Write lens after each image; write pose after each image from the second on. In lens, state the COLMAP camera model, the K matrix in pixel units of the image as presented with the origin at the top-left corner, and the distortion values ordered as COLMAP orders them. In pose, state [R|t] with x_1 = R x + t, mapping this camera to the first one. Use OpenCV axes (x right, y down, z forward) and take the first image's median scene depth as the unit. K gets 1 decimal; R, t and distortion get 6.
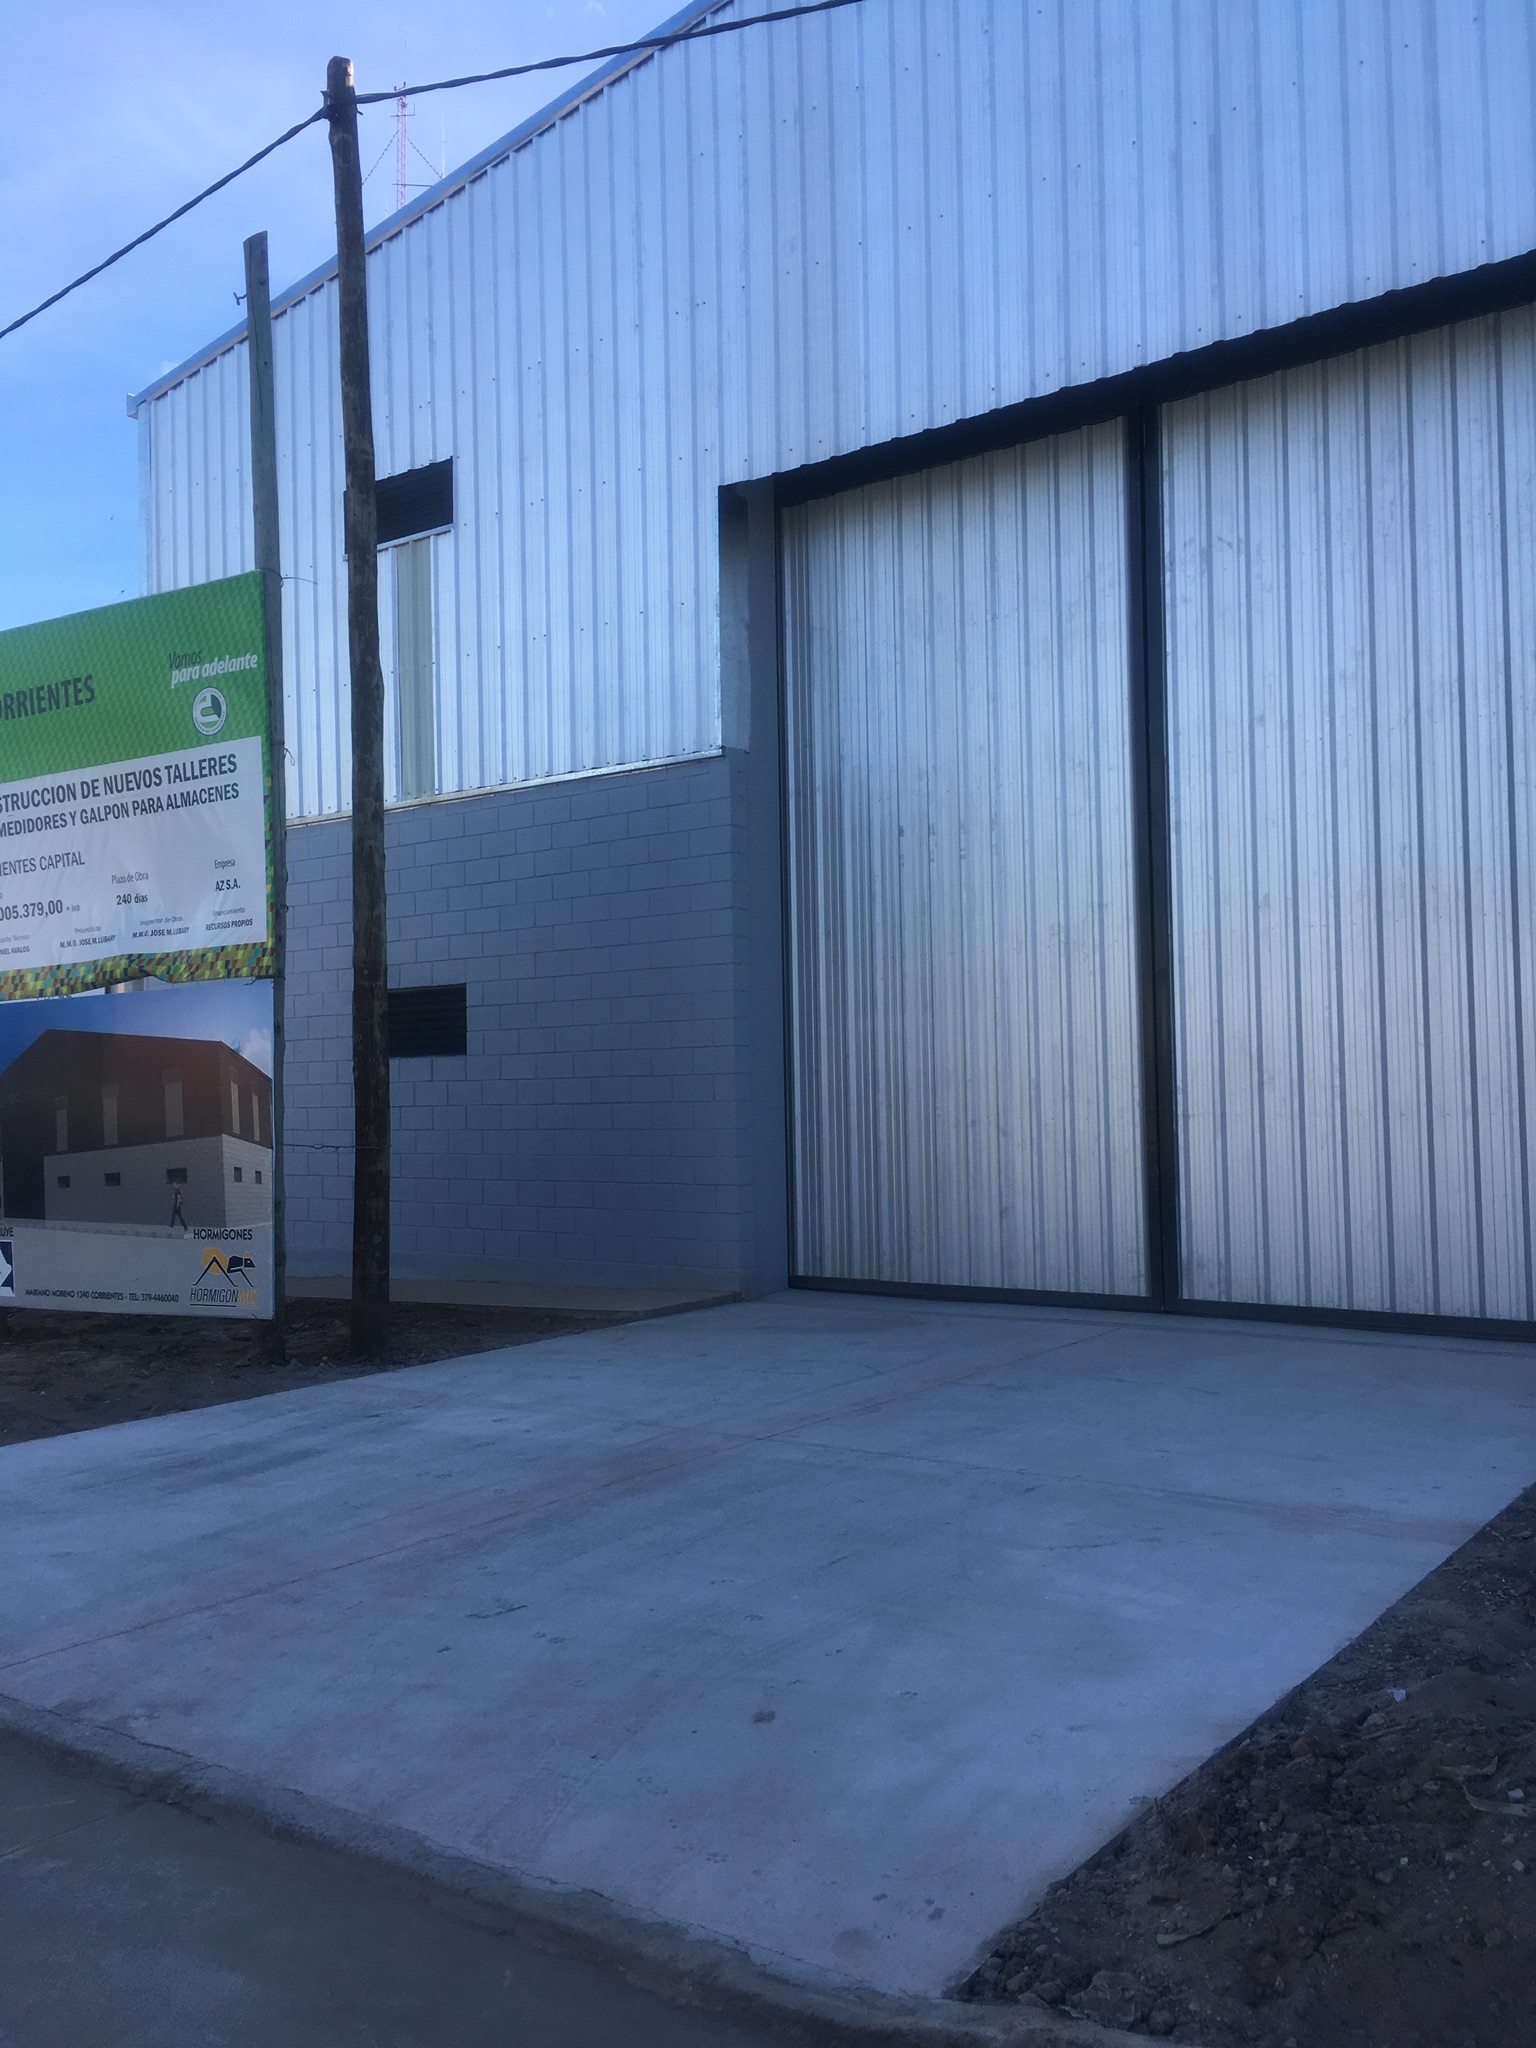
lens RADIAL K [[1749.9, 0, 768.0], [0, 1749.9, 1024.0], [0, 0, 1]] dist [0.118270, -0.175559]
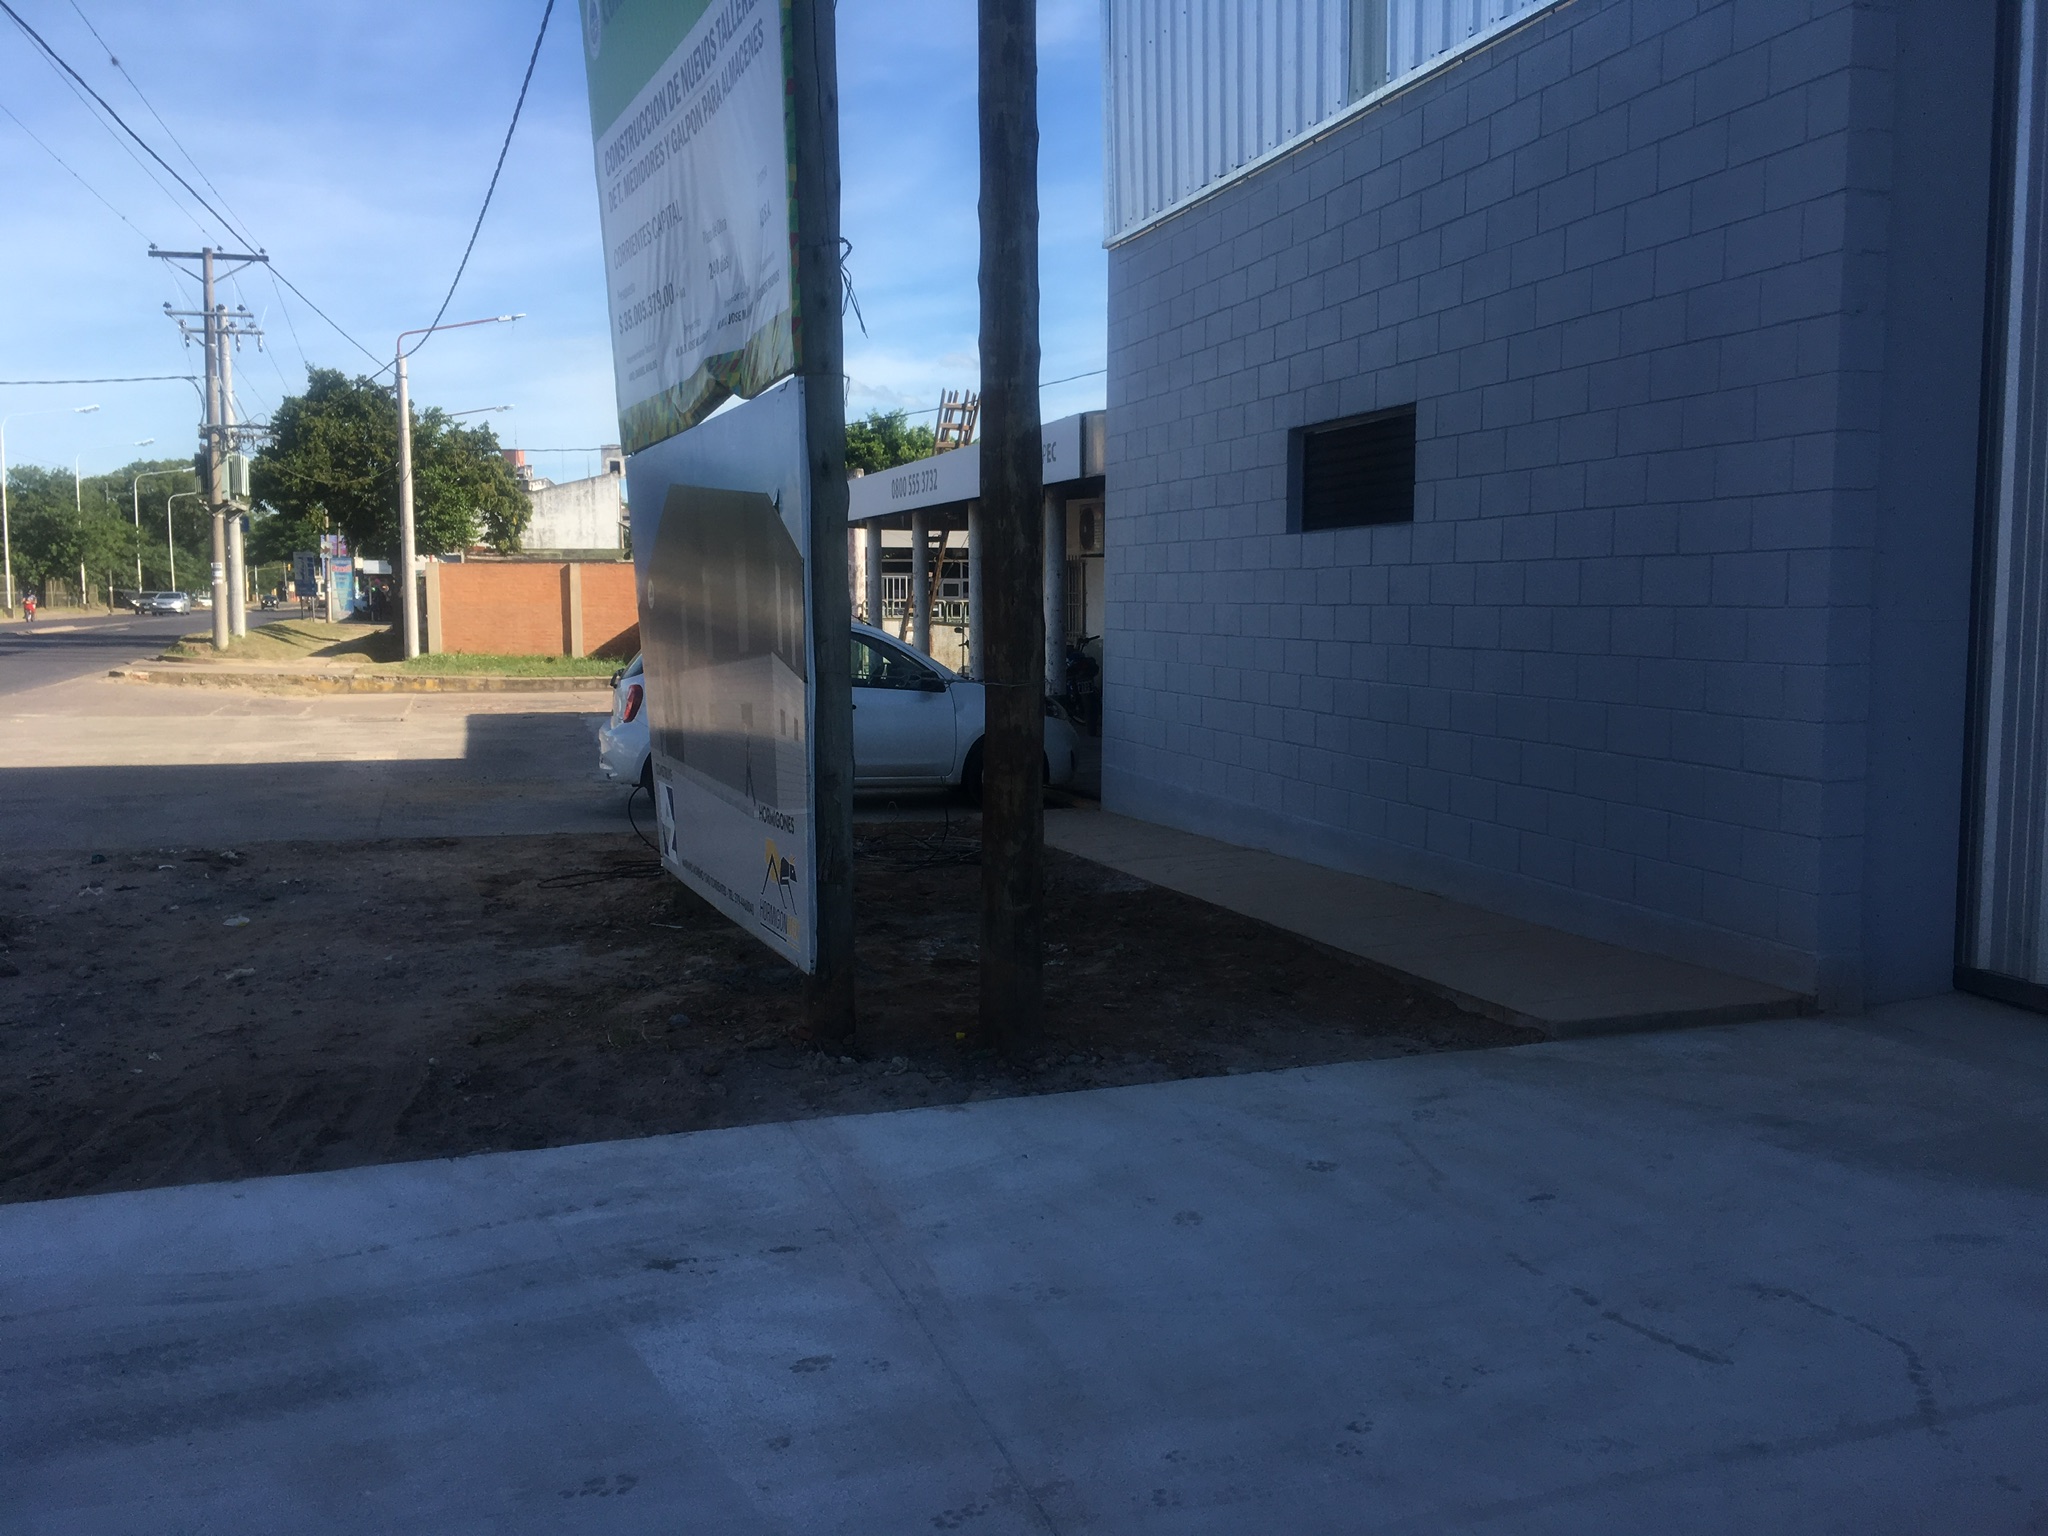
lens RADIAL K [[1749.9, 0, 1024.0], [0, 1749.9, 768.0], [0, 0, 1]] dist [0.118270, -0.175559]
pose [[0.815909, 0.068008, -0.574167, 0.093323], [0.015596, 0.990108, 0.139436, 0.018400], [0.577971, -0.122722, 0.806777, 0.526043]]
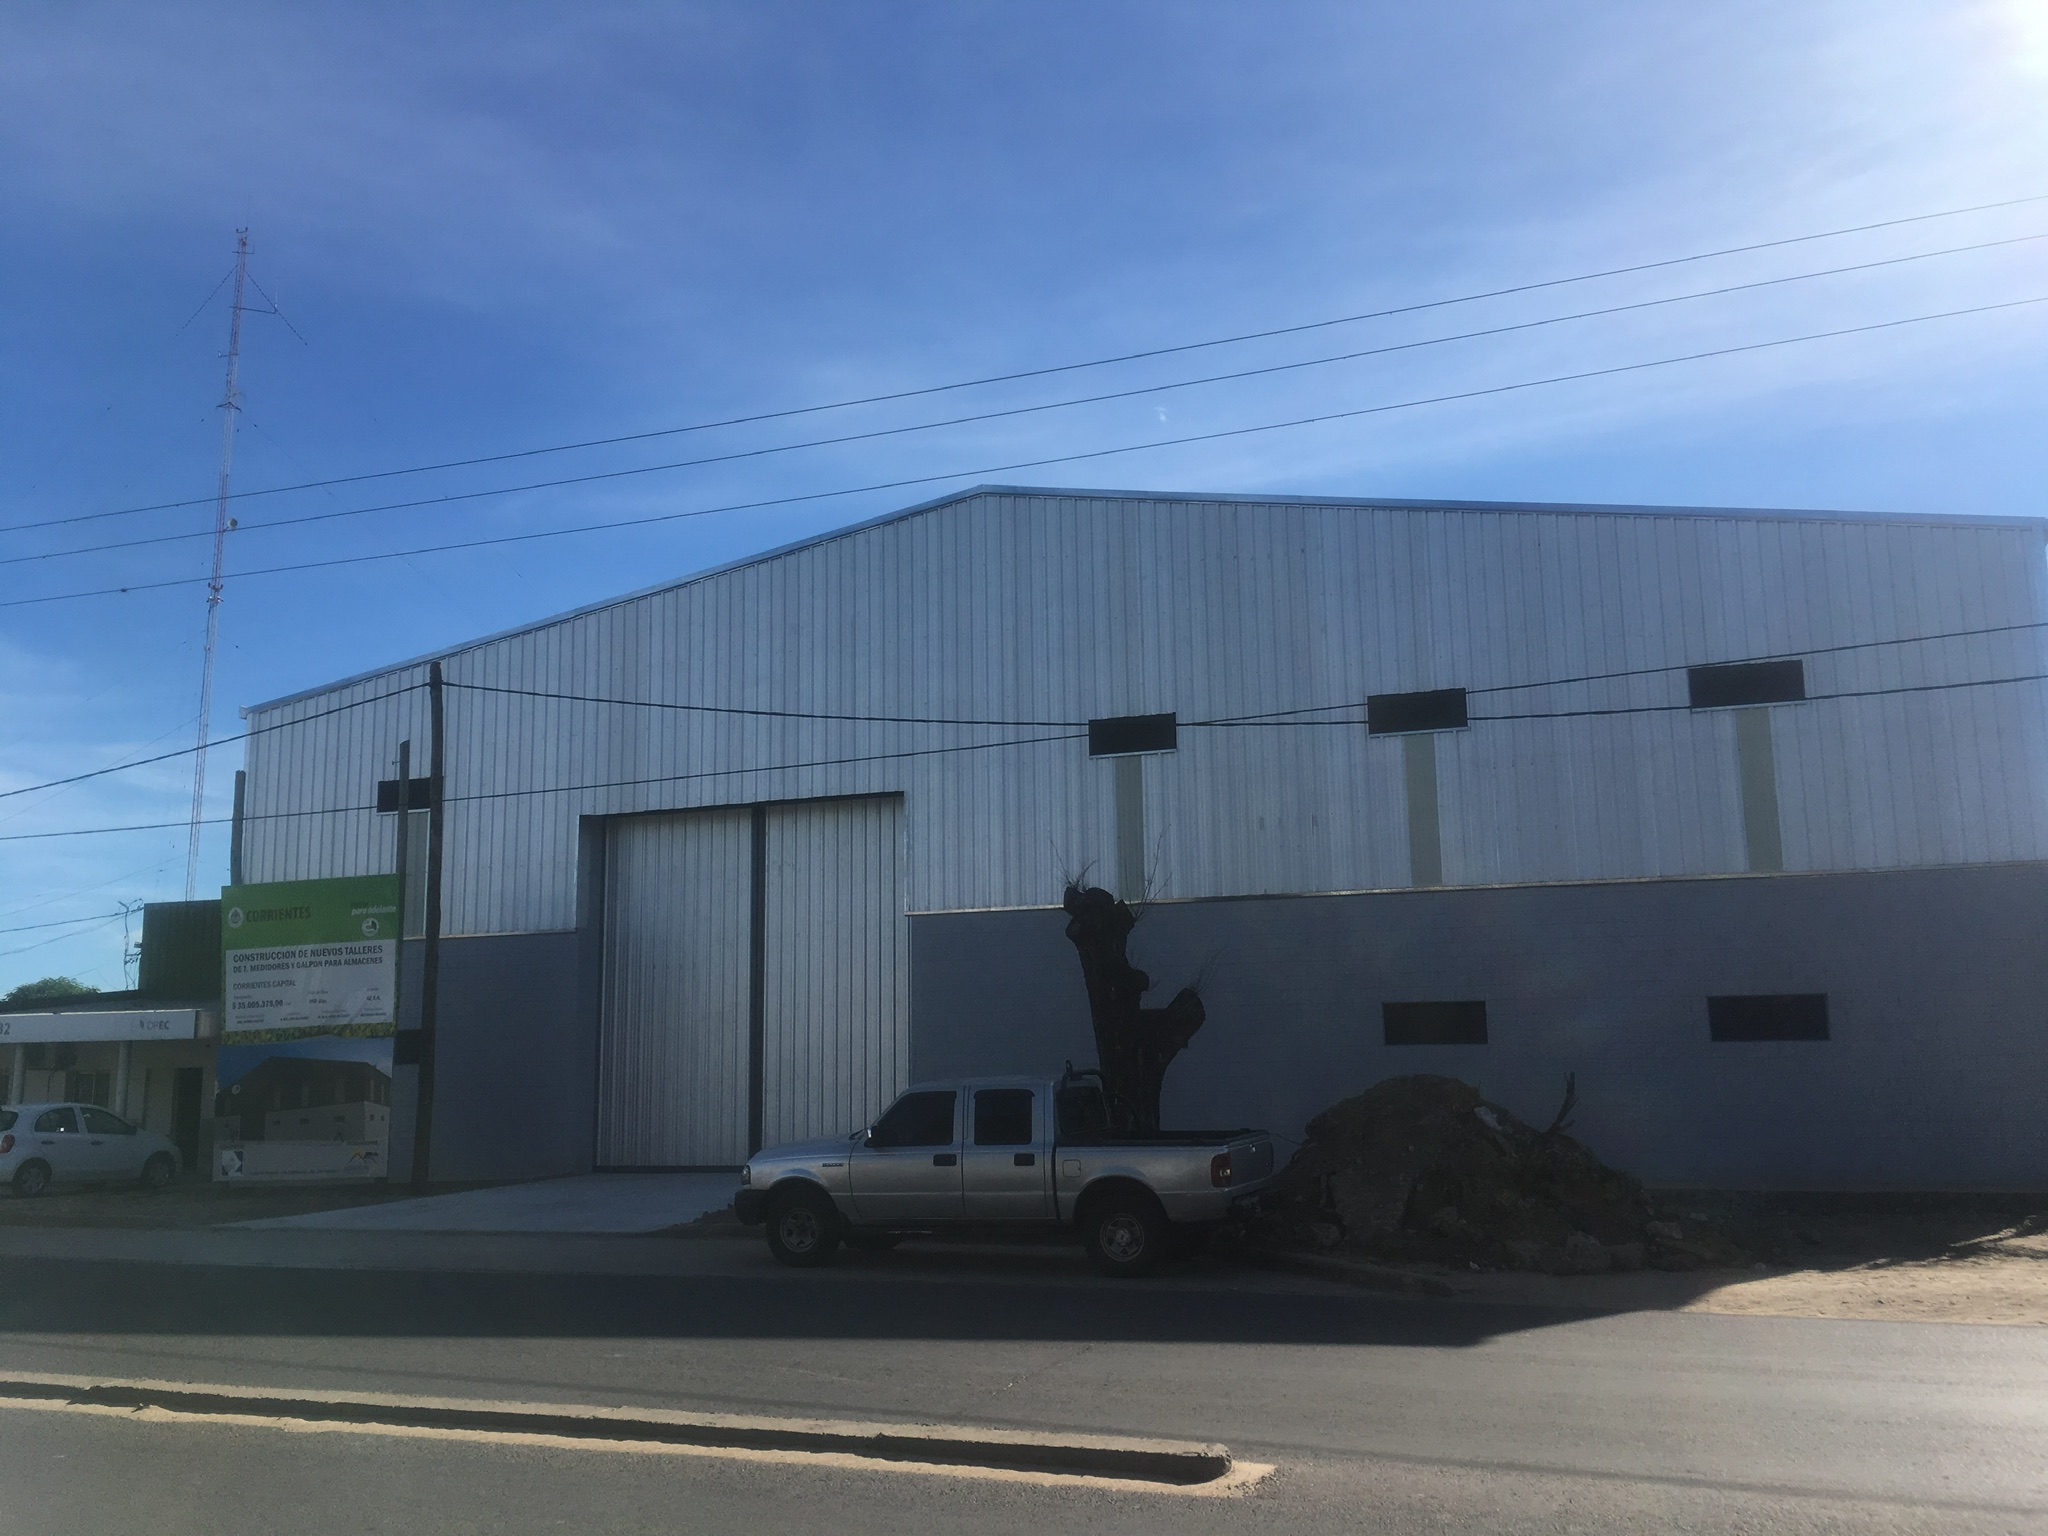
lens RADIAL K [[1749.9, 0, 1024.0], [0, 1749.9, 768.0], [0, 0, 1]] dist [0.118270, -0.175559]
pose [[0.957728, 0.050858, 0.283144, -0.142841], [-0.013262, 0.991008, -0.133145, -0.073735], [-0.287369, 0.123762, 0.949791, -1.533878]]
